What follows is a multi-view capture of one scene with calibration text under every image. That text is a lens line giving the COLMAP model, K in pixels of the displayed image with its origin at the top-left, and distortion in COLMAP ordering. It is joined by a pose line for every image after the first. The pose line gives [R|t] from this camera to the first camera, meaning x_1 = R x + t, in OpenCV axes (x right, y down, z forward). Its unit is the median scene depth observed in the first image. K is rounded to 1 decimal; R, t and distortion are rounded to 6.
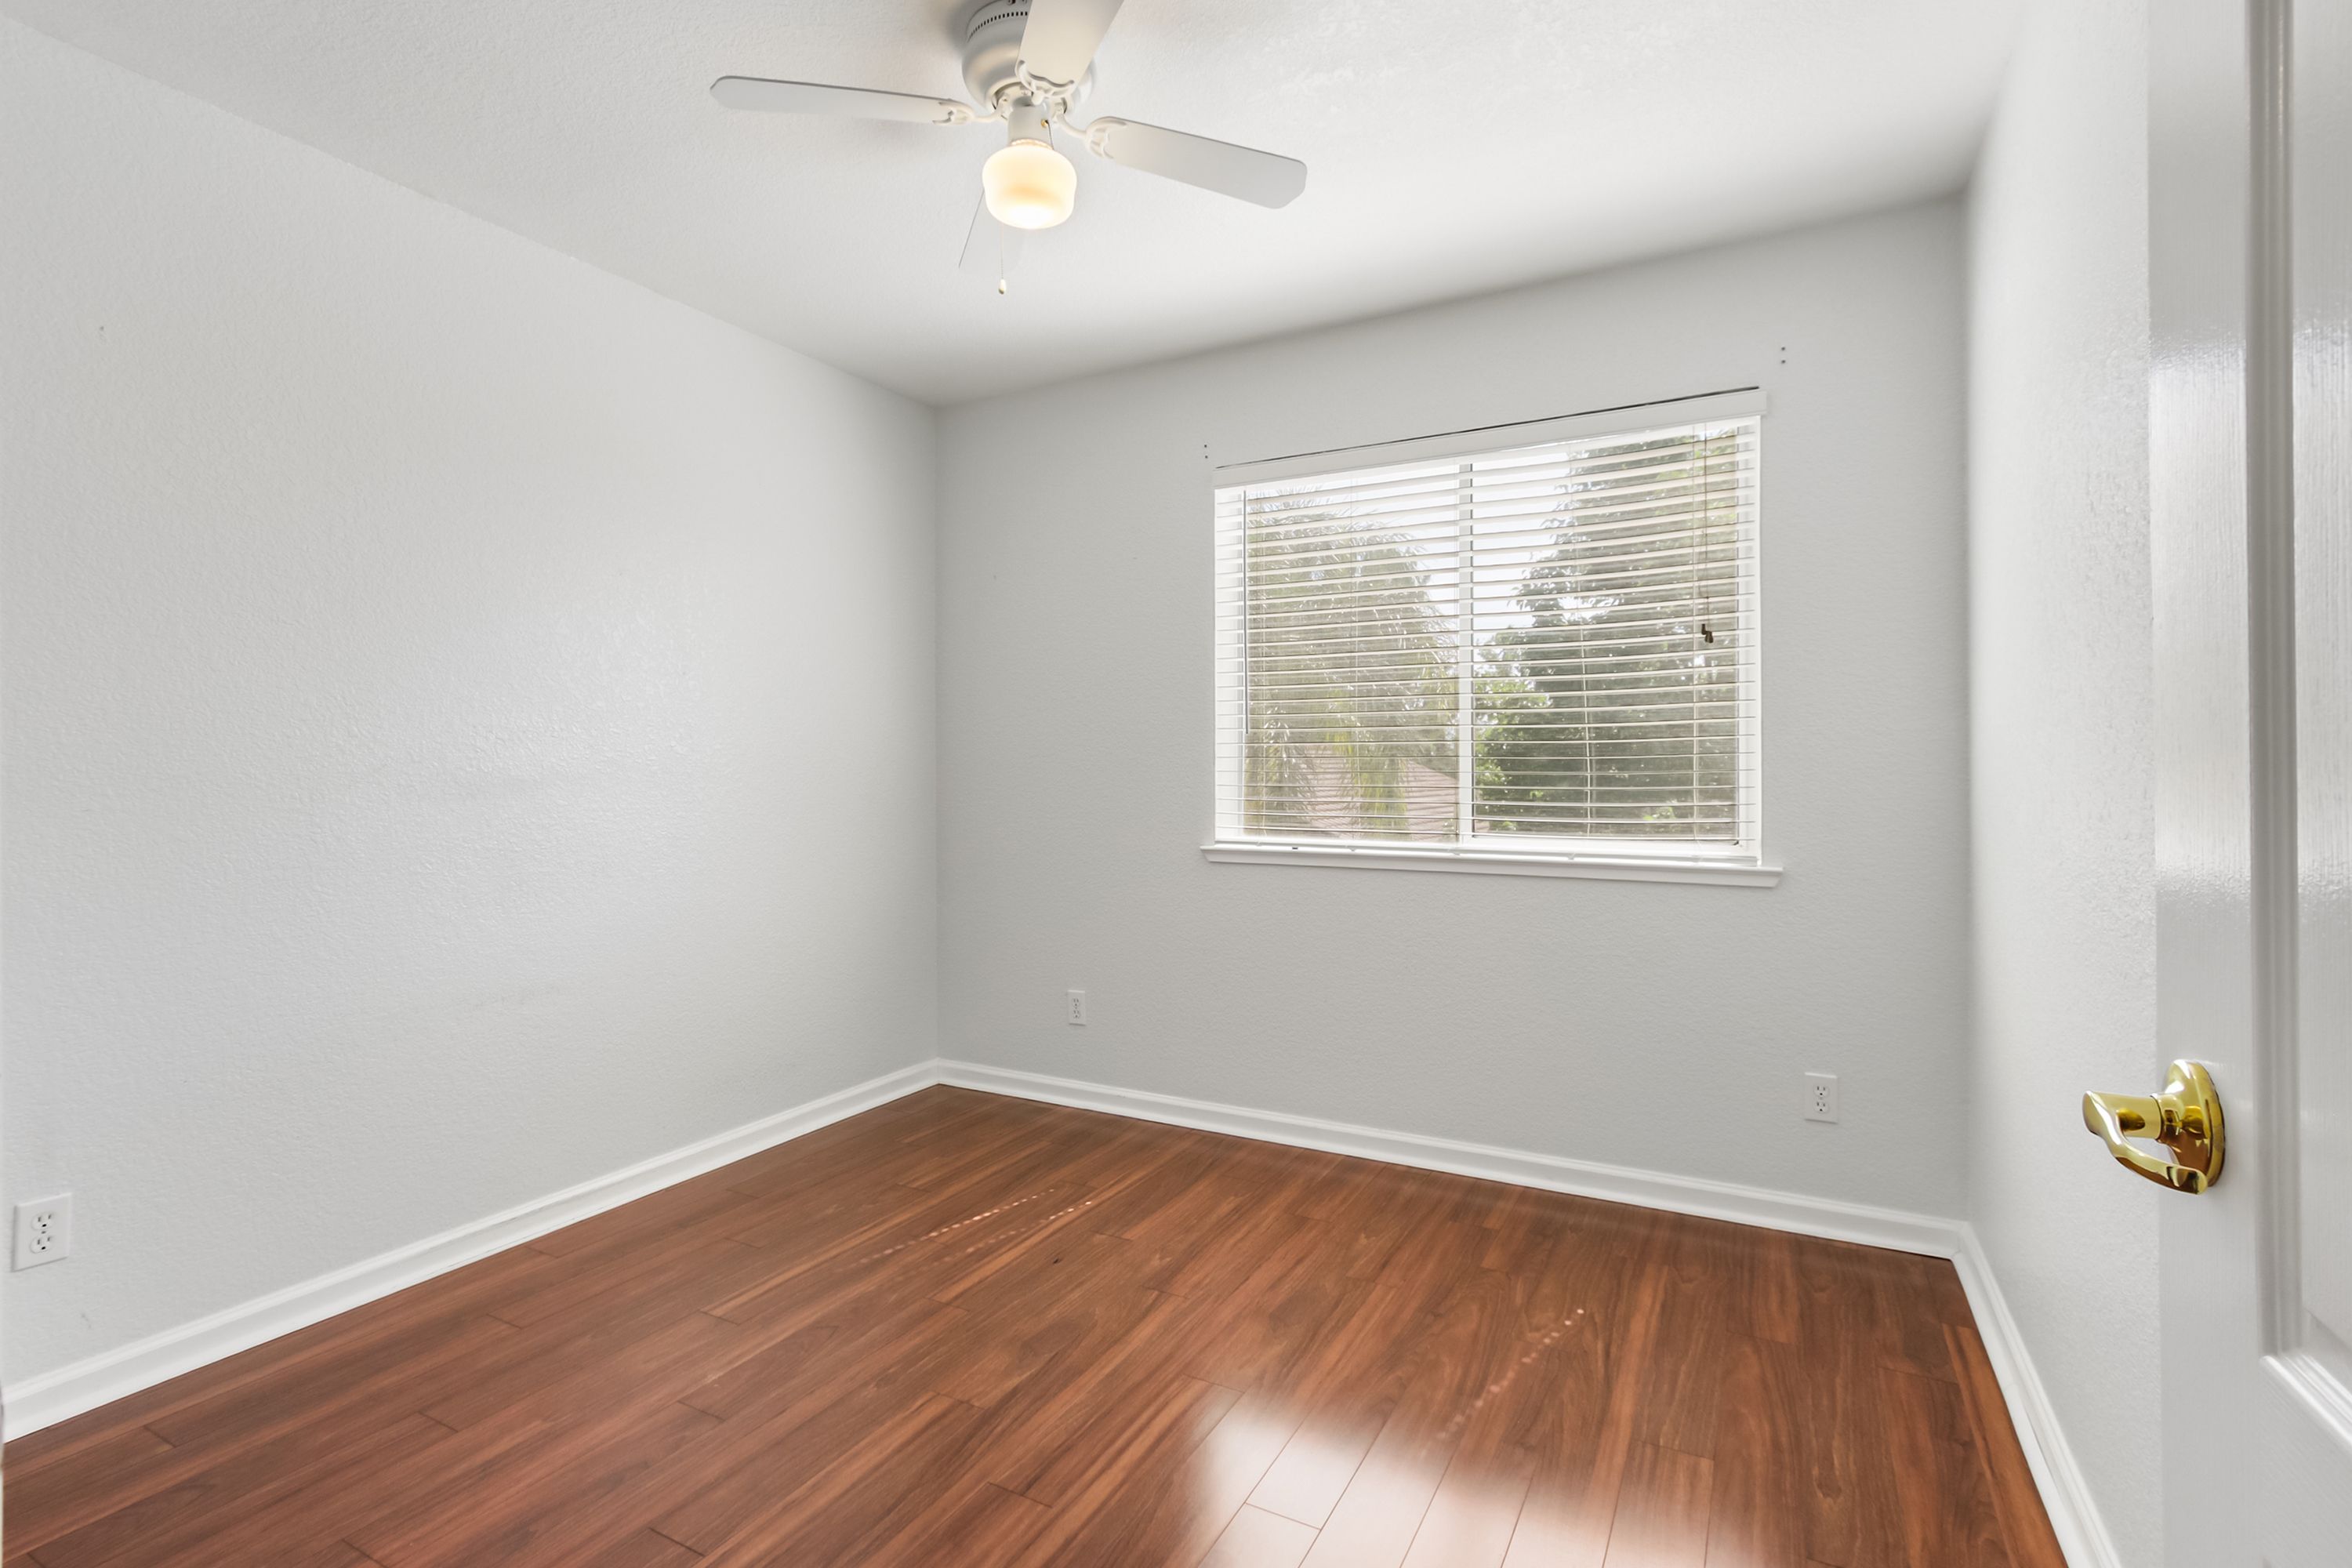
lens RADIAL K [[1097.2, 0, 1161.6], [0, 1097.2, 774.0], [0, 0, 1]] dist [-0.000043, 0.001137]
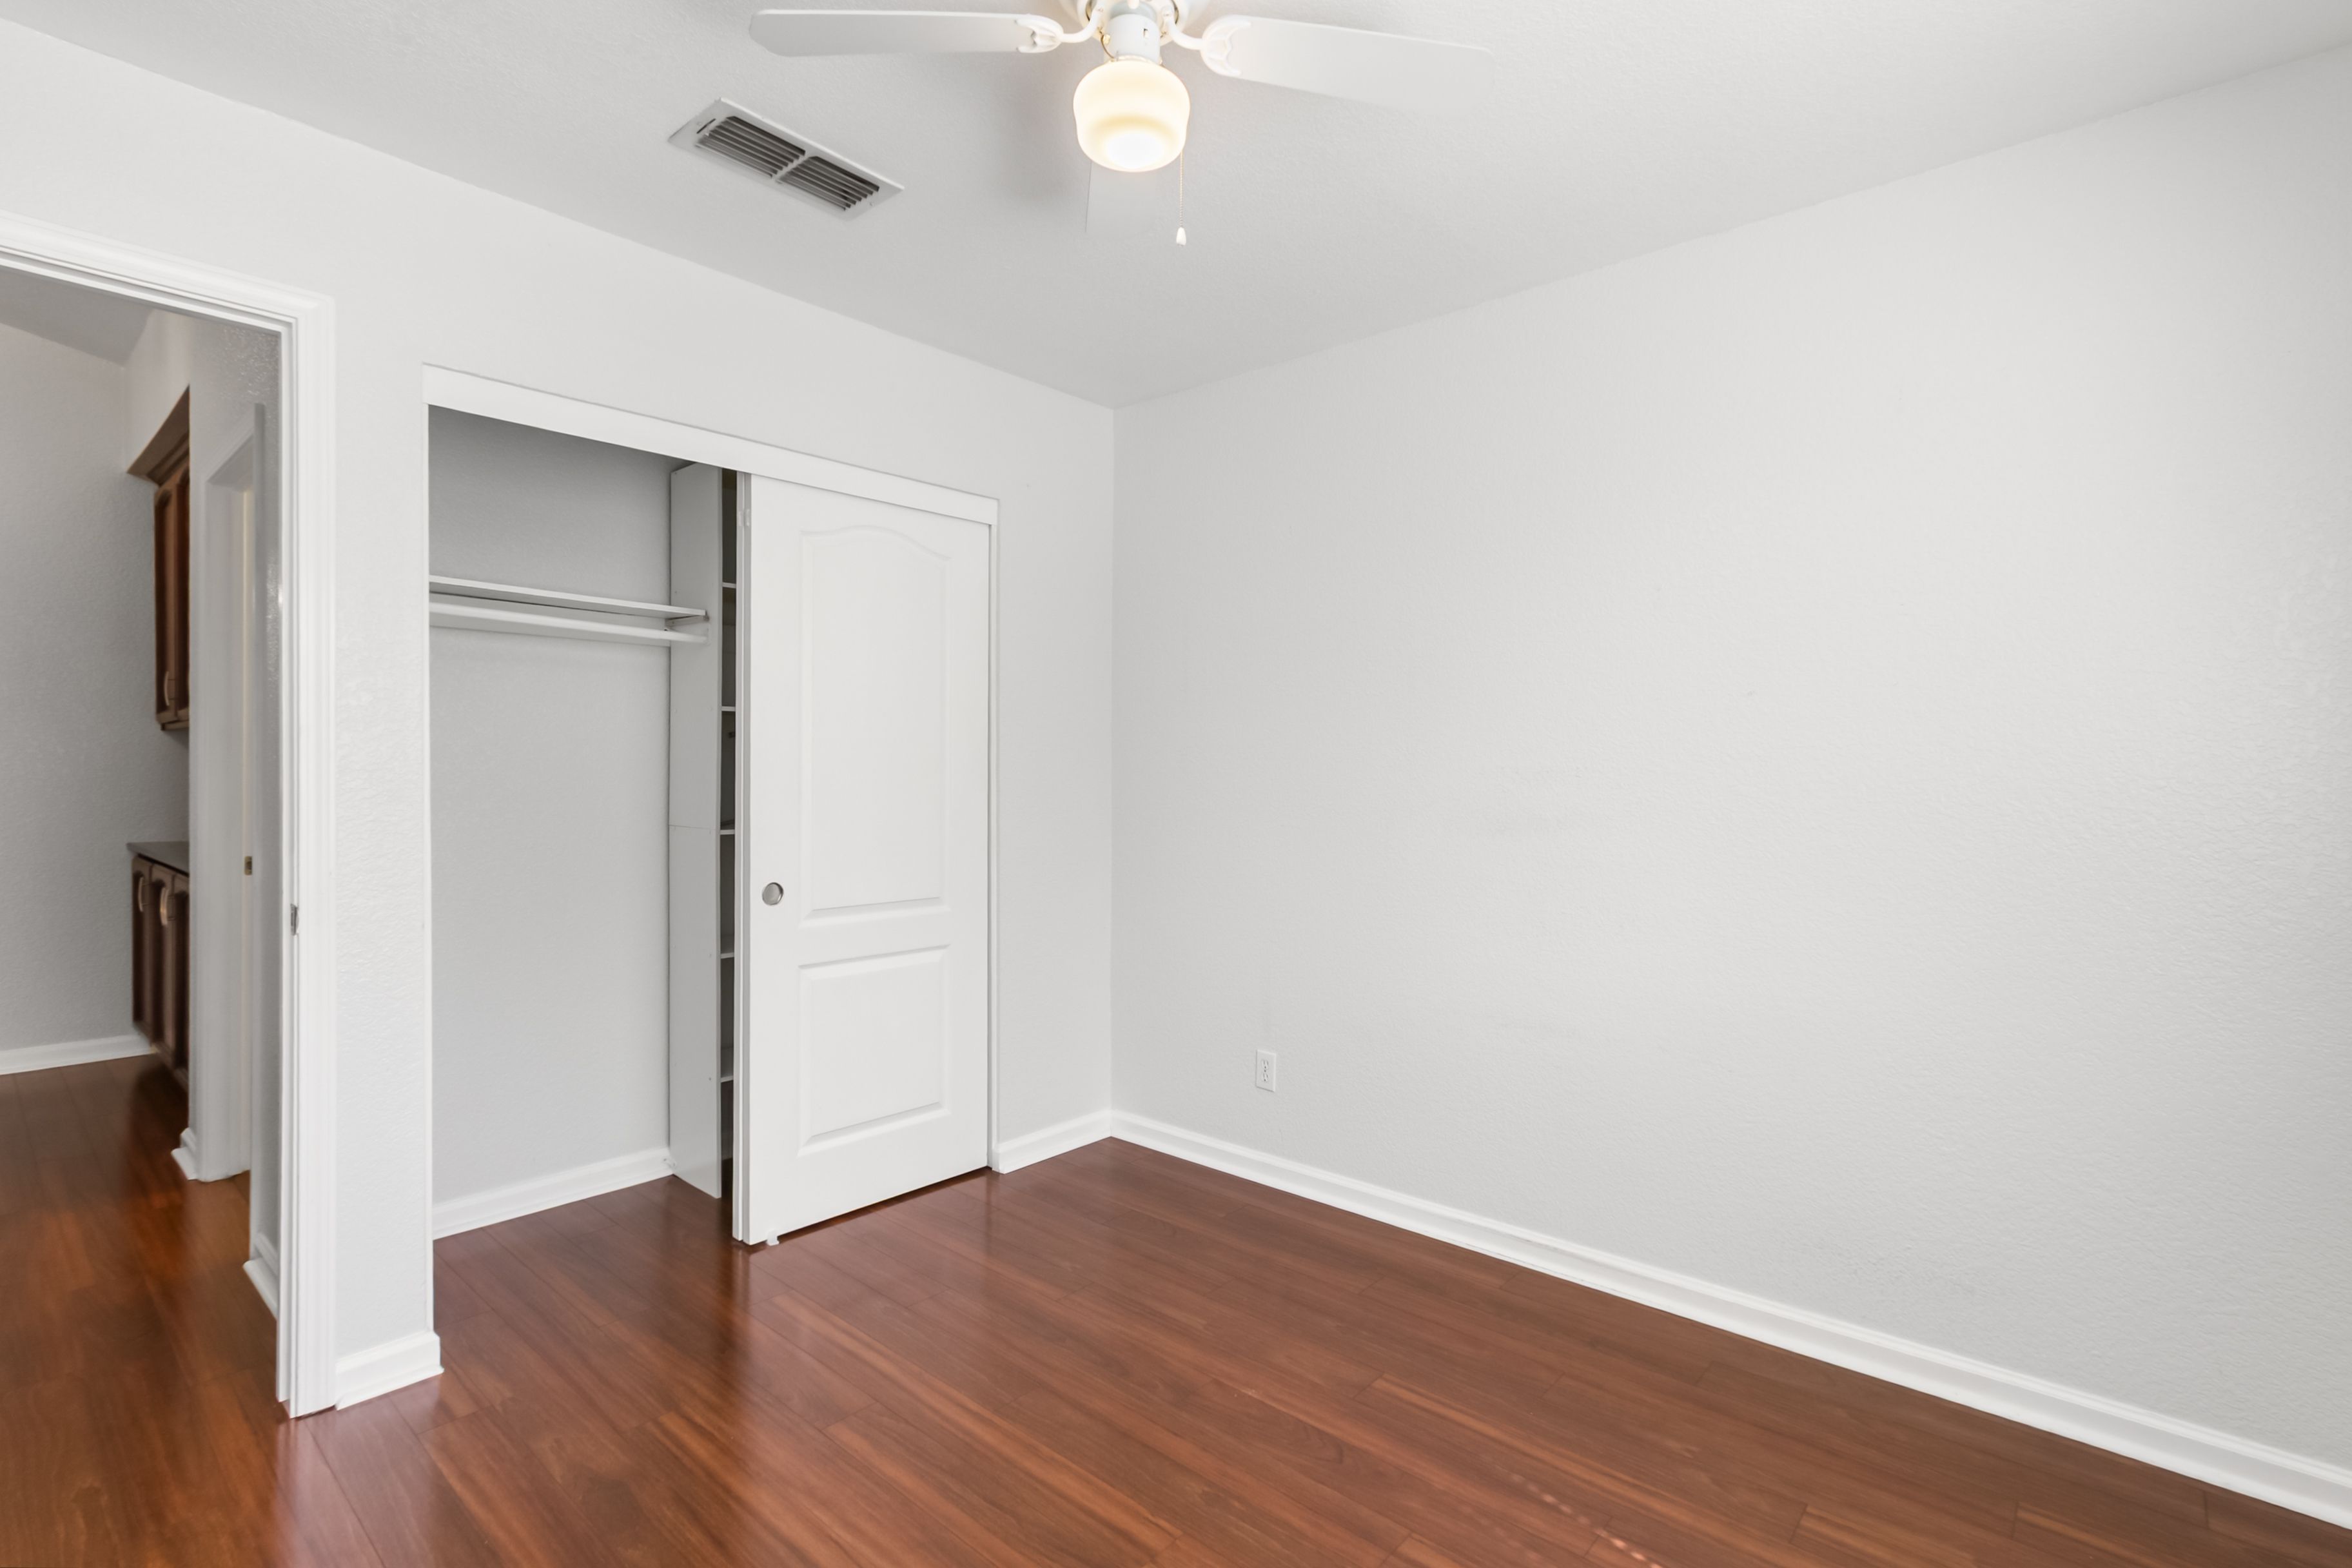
lens RADIAL K [[1097.2, 0, 1168.3], [0, 1097.2, 775.3], [0, 0, 1]] dist [-0.000043, 0.001137]
pose [[-0.224154, 0.003188, -0.974549, 0.569404], [-0.009631, 0.999939, 0.005487, -0.040751], [0.974506, 0.010615, -0.224109, 1.043032]]
